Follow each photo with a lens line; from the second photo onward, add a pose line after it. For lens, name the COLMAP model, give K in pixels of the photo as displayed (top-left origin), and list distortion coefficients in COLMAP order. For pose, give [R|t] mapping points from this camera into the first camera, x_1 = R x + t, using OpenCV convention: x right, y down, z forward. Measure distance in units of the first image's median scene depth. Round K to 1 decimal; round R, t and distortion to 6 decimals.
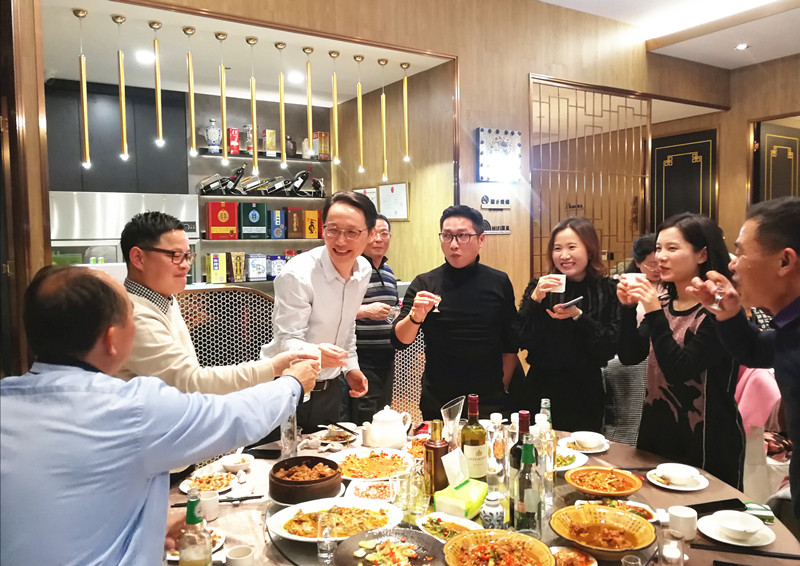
lens RADIAL K [[647.6, 0, 400.0], [0, 647.6, 283.0], [0, 0, 1]] dist [-0.003459, 0.001443]
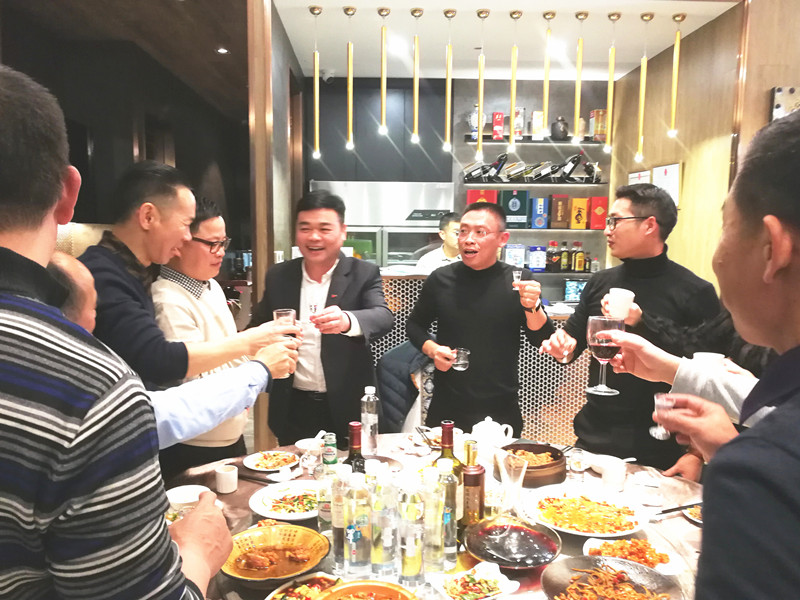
lens RADIAL K [[642.2, 0, 398.4], [0, 642.2, 304.8], [0, 0, 1]] dist [0.072118, -0.091235]
pose [[0.858313, 0.080430, -0.506784, 0.125213], [-0.054421, 0.996337, 0.065956, -0.008909], [0.510233, -0.029031, 0.859546, 0.088004]]
